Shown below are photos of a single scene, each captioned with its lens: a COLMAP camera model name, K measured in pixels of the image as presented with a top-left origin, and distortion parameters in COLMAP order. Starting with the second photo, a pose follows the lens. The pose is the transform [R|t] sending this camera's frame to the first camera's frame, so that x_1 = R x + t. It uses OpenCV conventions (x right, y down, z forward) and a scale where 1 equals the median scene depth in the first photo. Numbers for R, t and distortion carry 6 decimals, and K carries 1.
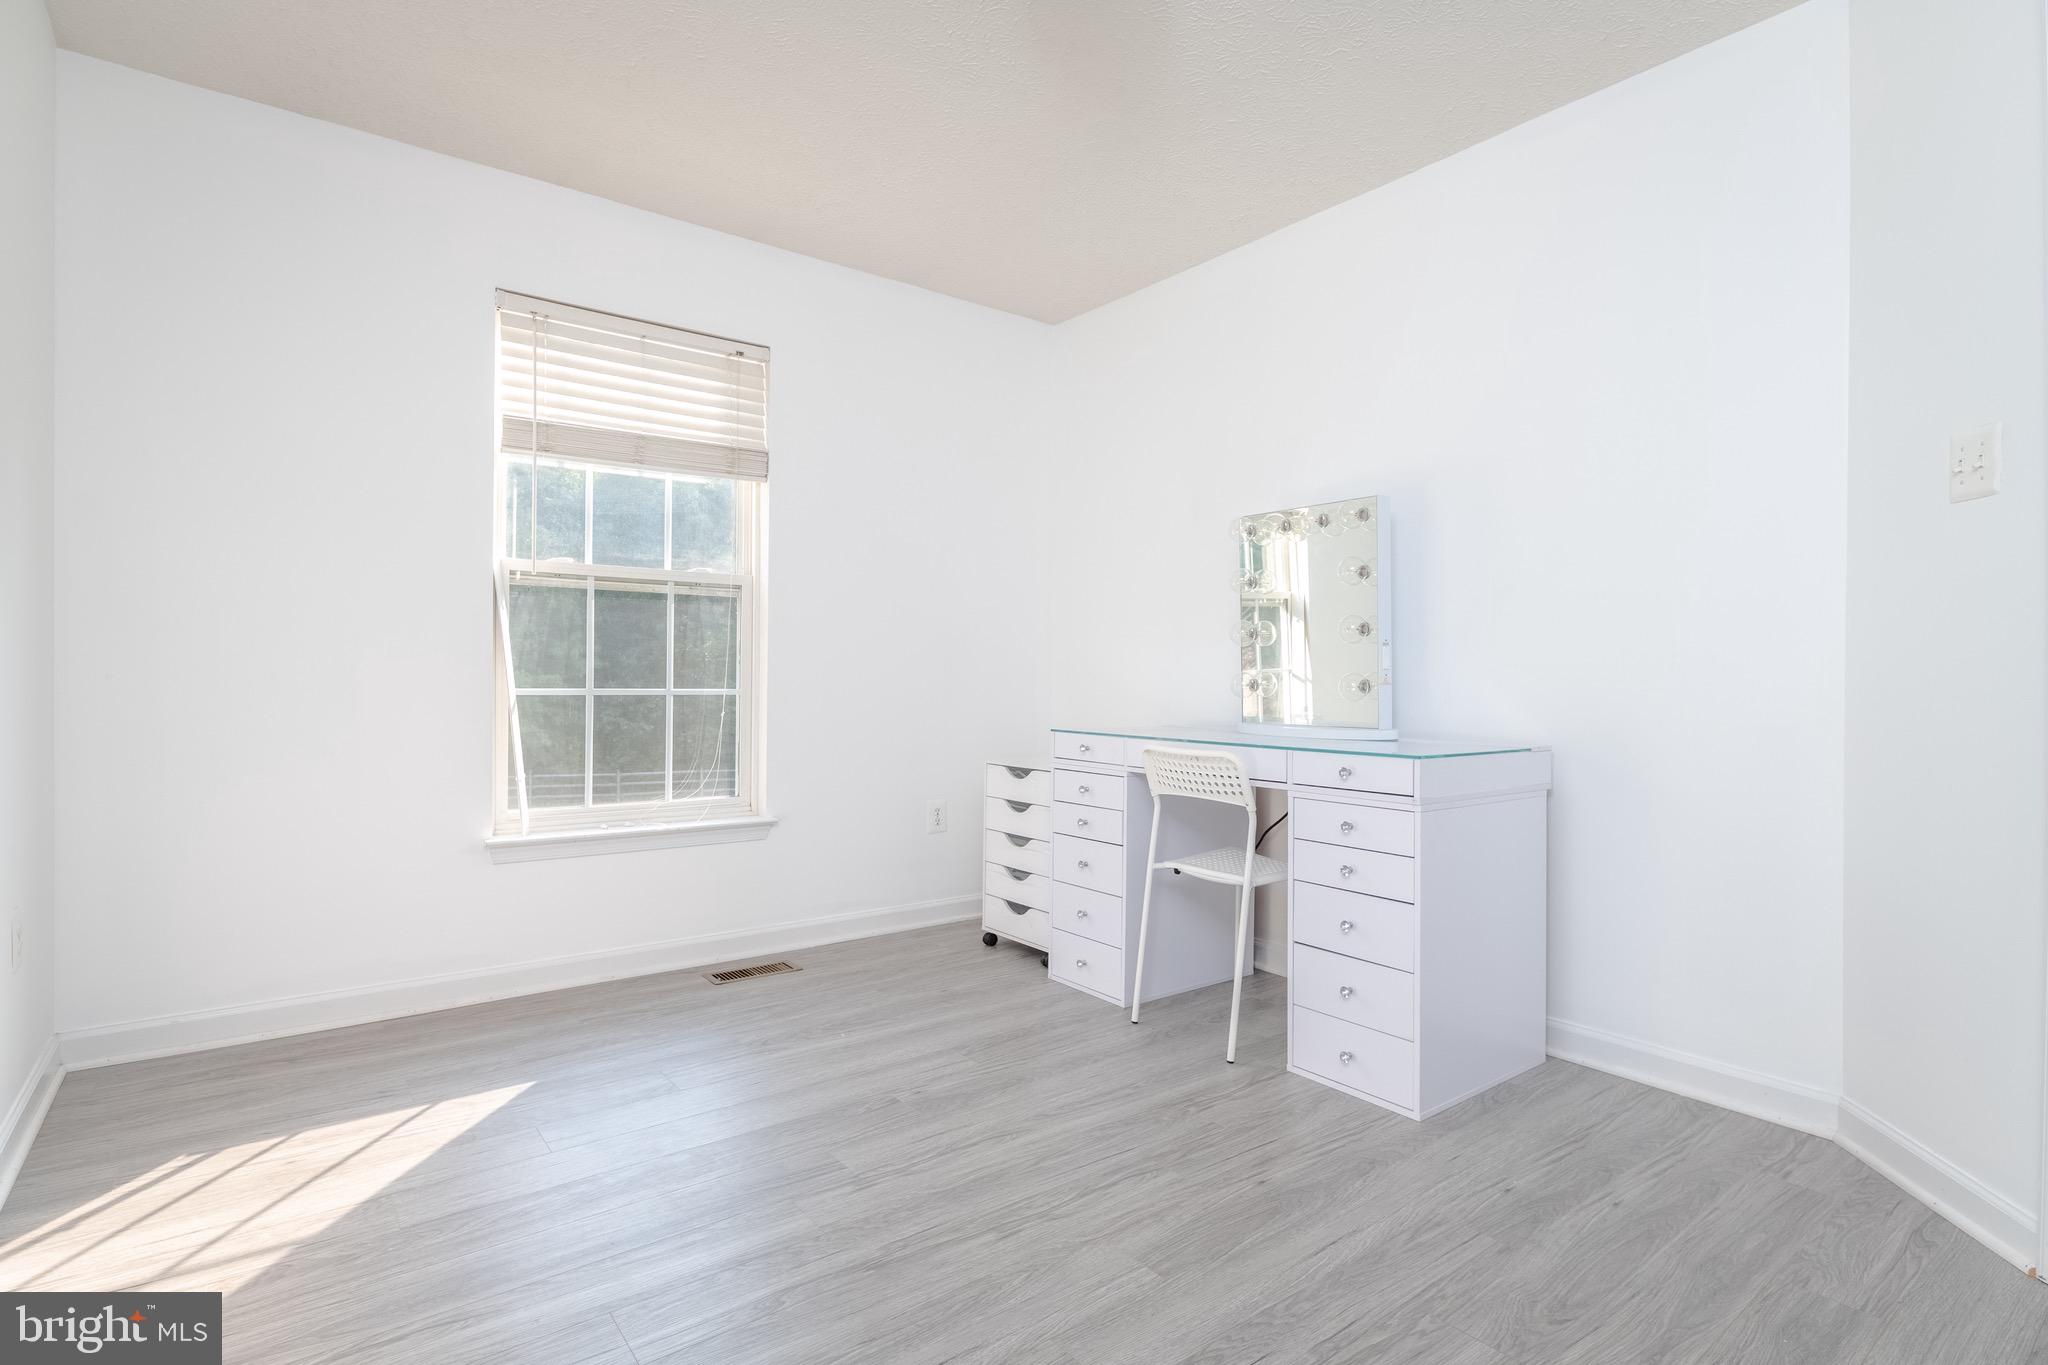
lens RADIAL K [[1048.6, 0, 1032.4], [0, 1048.6, 674.9], [0, 0, 1]] dist [-0.003380, -0.000770]
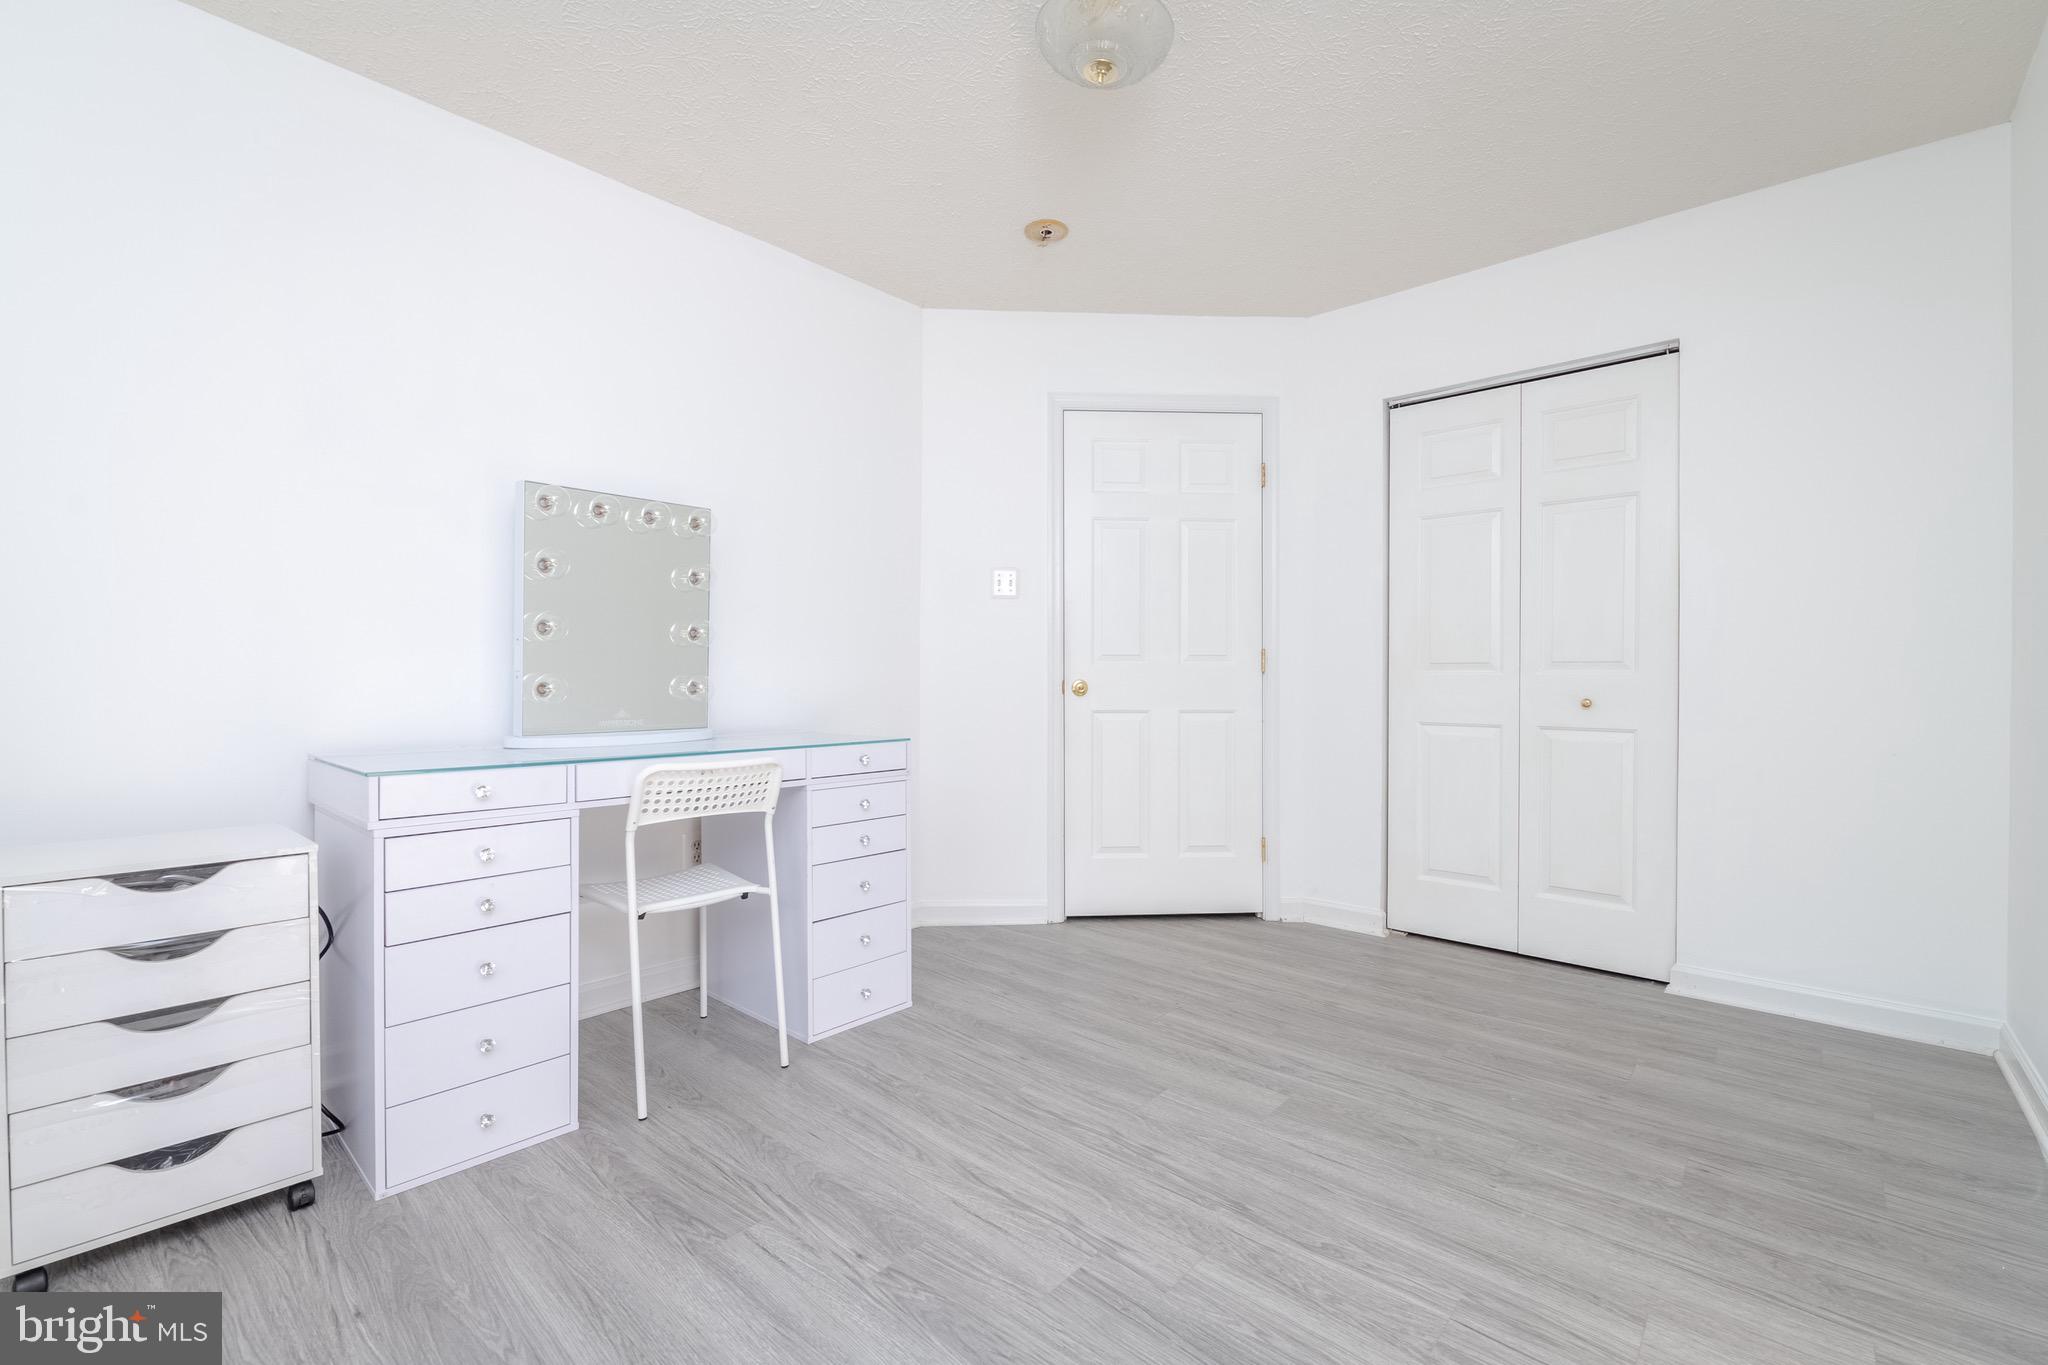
lens RADIAL K [[898.3, 0, 1024.0], [0, 898.3, 682.5], [0, 0, 1]] dist [-0.001109, -0.010602]
pose [[-0.221850, -0.002969, 0.975076, -0.781770], [0.002244, 0.999991, 0.003555, 0.001334], [-0.975078, 0.002977, -0.221841, 1.091011]]
